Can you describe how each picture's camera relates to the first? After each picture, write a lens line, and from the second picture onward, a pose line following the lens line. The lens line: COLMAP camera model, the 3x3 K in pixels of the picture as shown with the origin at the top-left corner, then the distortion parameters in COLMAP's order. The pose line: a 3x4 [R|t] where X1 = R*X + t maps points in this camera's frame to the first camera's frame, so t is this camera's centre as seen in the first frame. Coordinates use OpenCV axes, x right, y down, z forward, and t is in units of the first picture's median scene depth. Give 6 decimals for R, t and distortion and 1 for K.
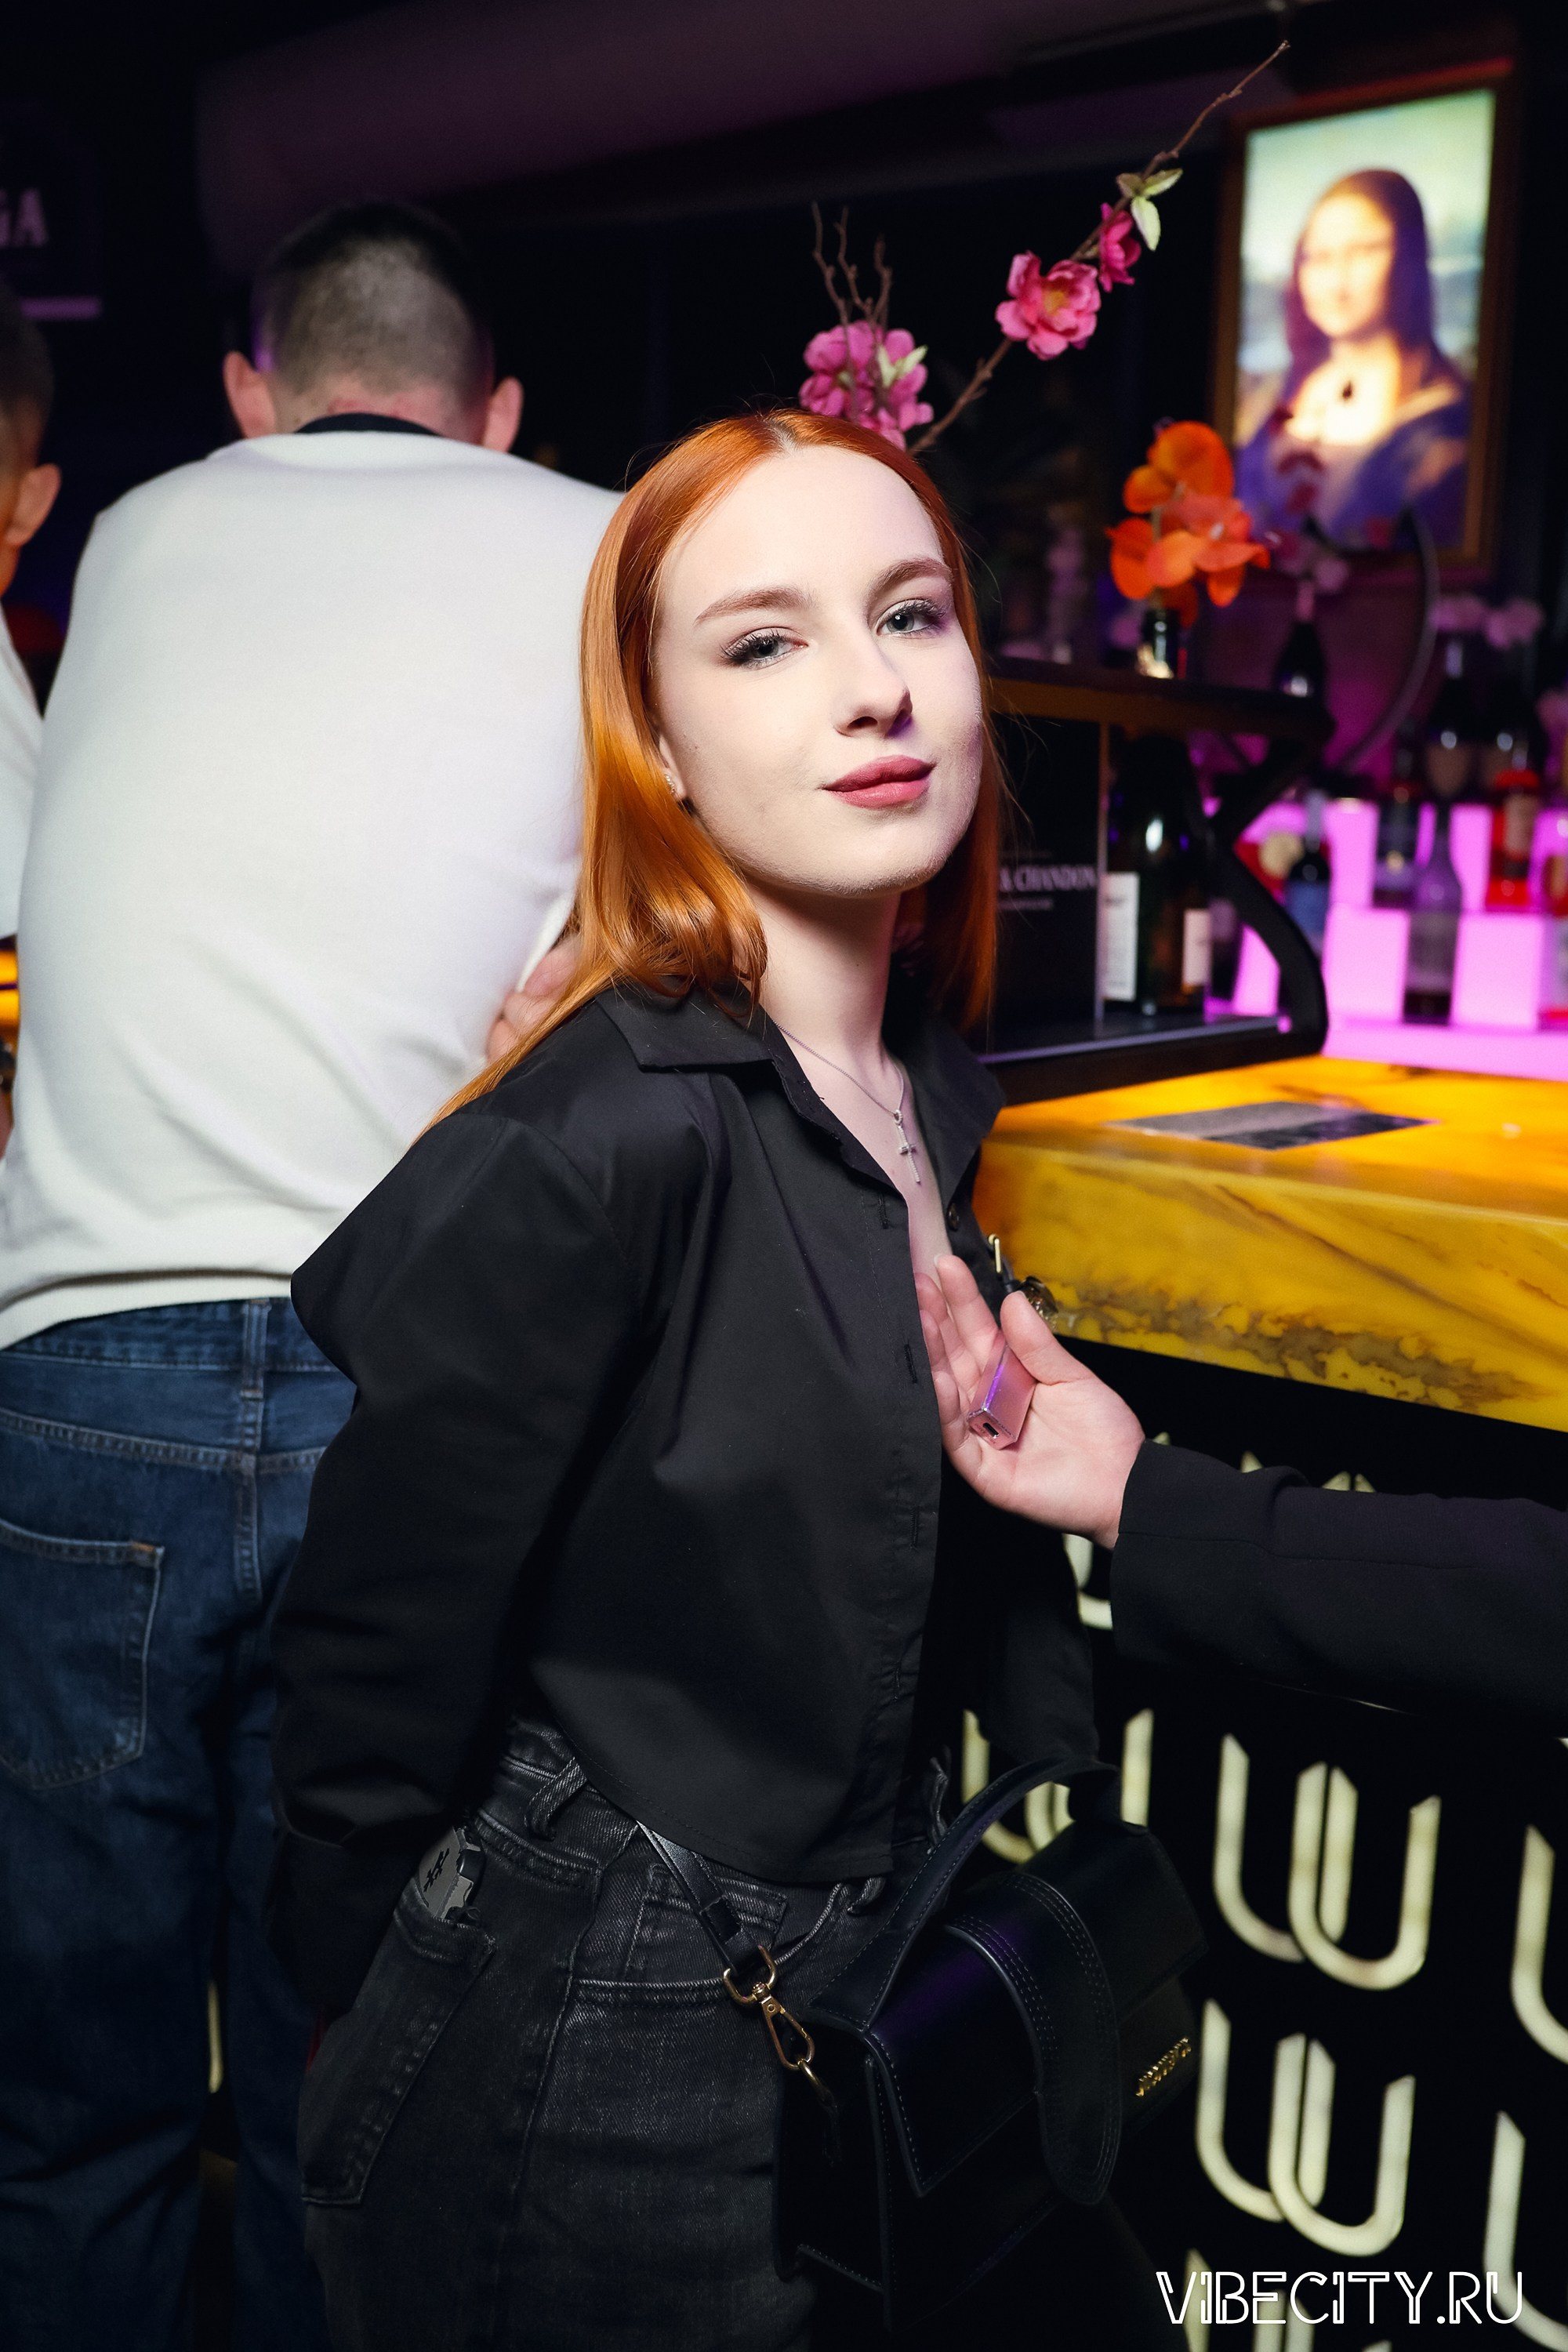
lens RADIAL K [[1958.7, 0, 788.0], [0, 1958.7, 1175.8], [0, 0, 1]] dist [0.009444, -0.000595]
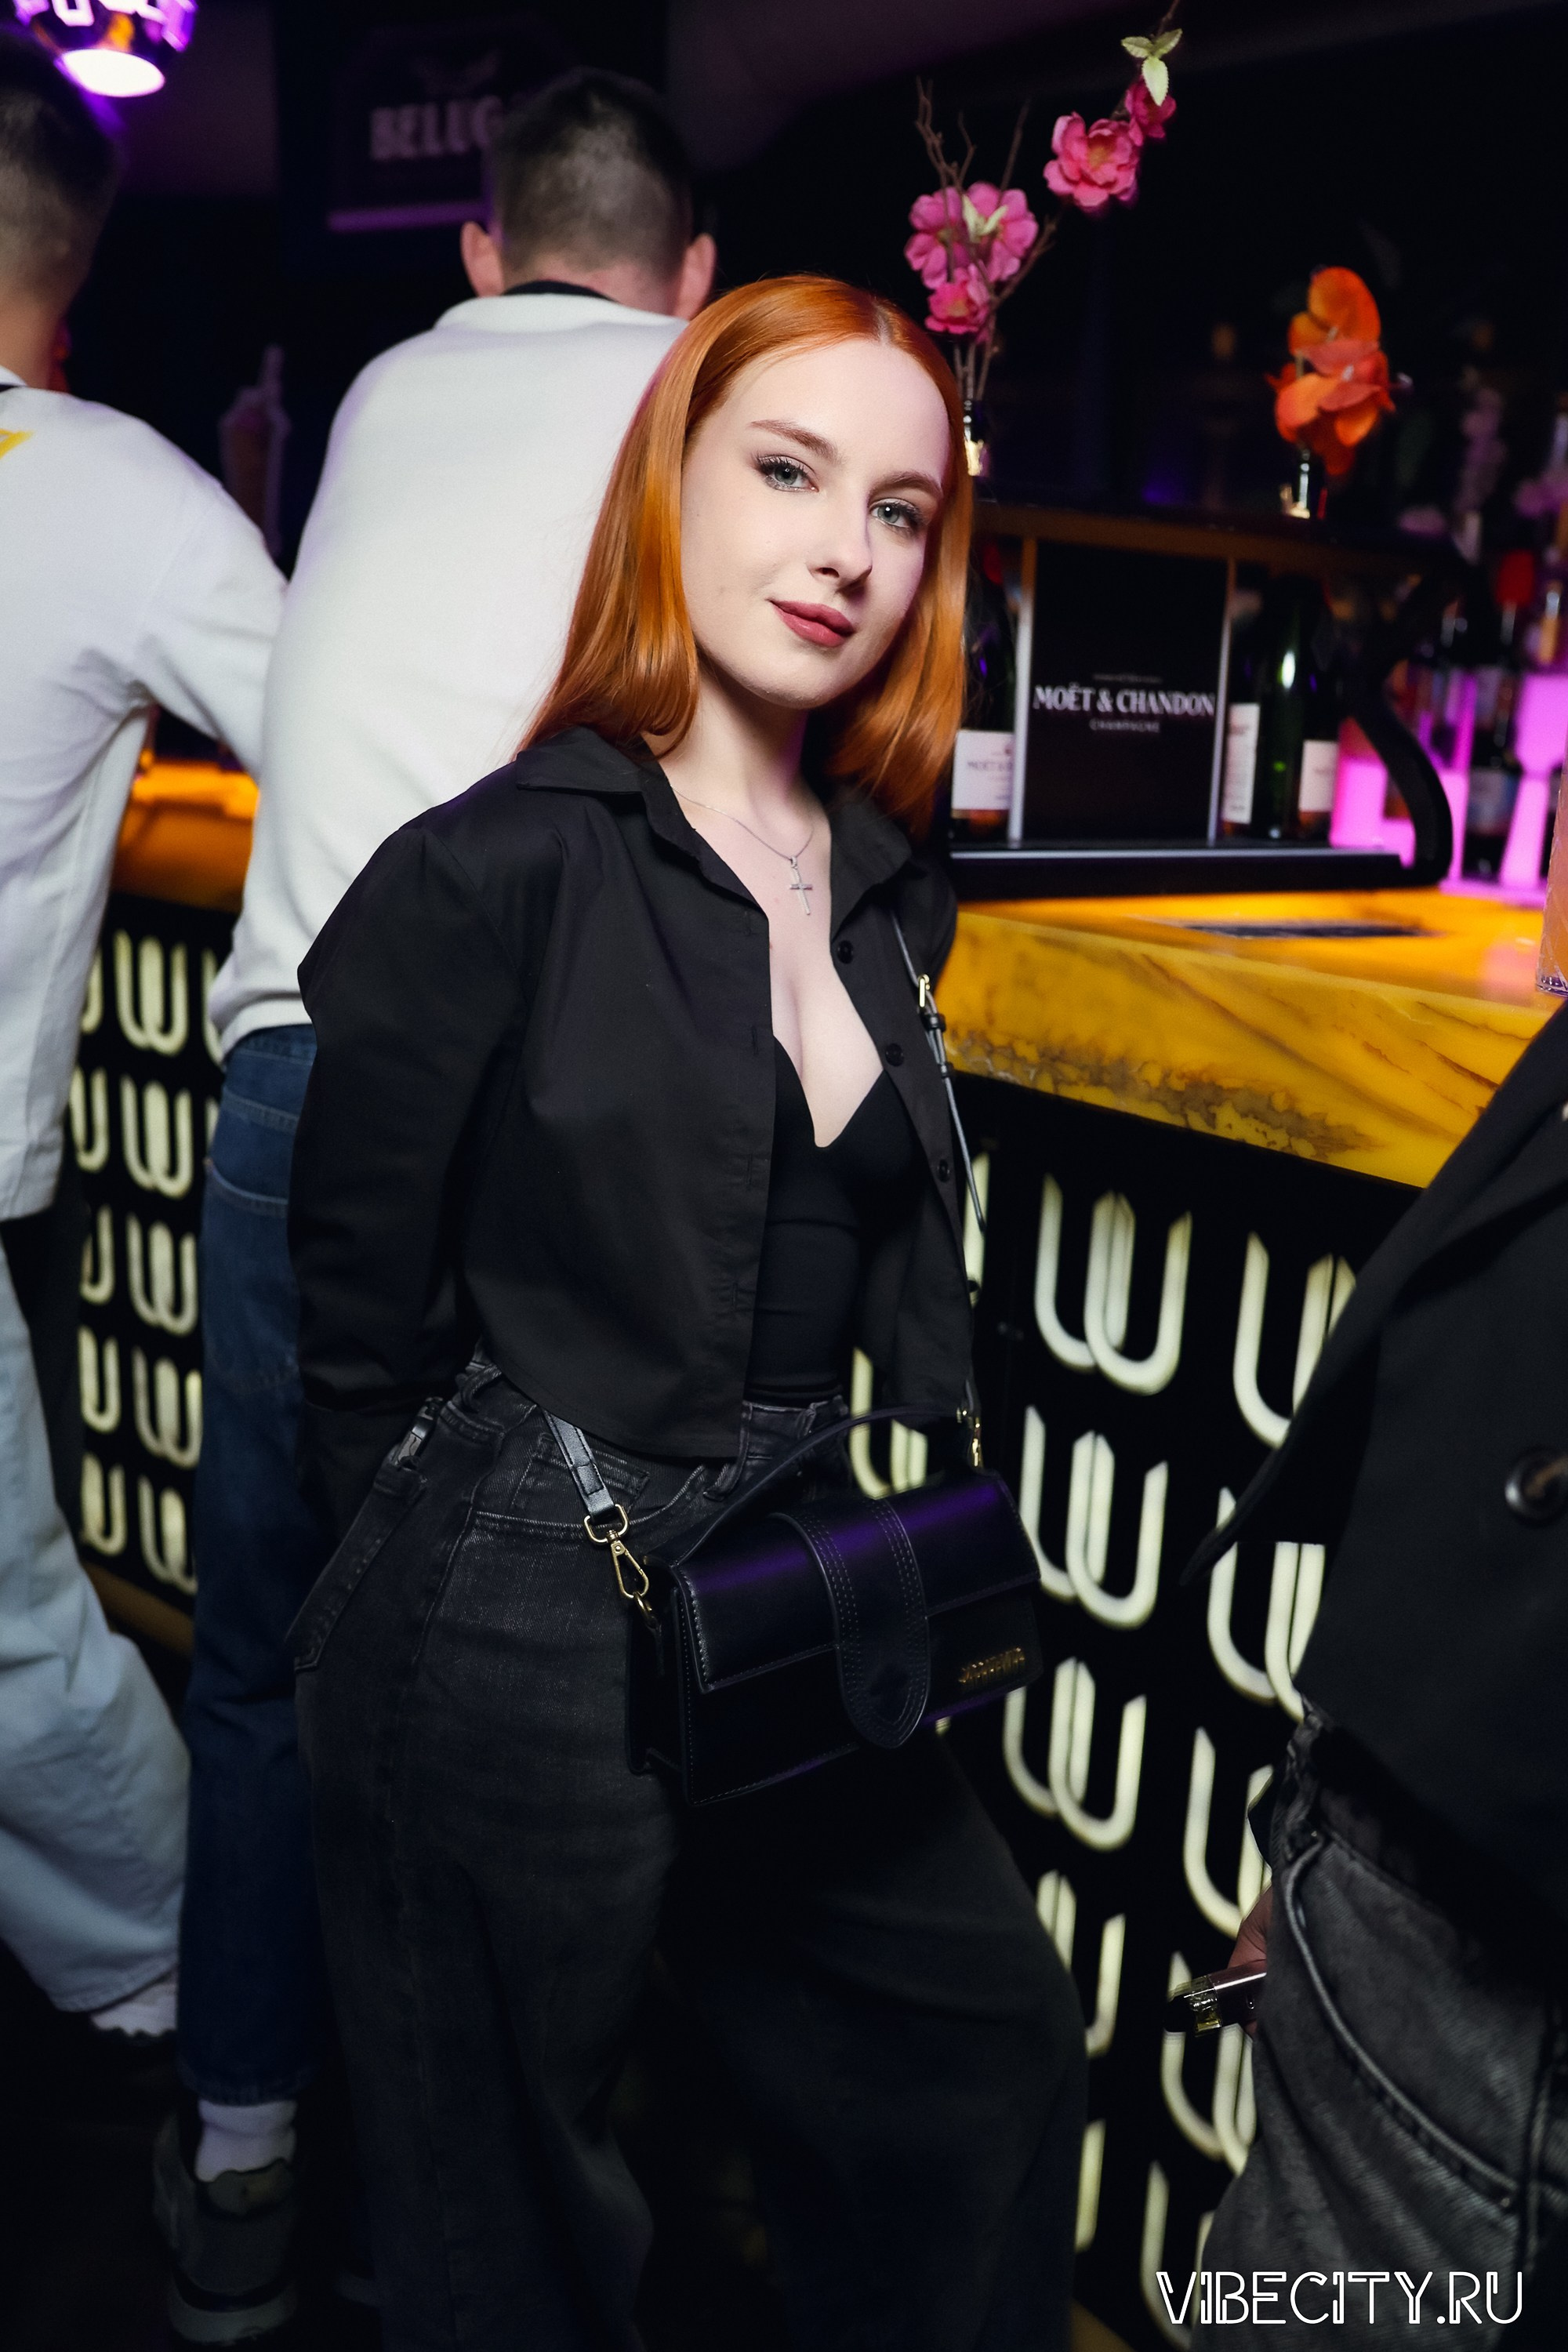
lens RADIAL K [[1958.7, 0, 779.5], [0, 1958.7, 1164.7], [0, 0, 1]] dist [0.009444, -0.000595]
pose [[0.965554, 0.083285, -0.246514, 0.295337], [-0.071086, 0.995783, 0.057996, 0.072329], [0.250305, -0.038474, 0.967402, -0.145649]]
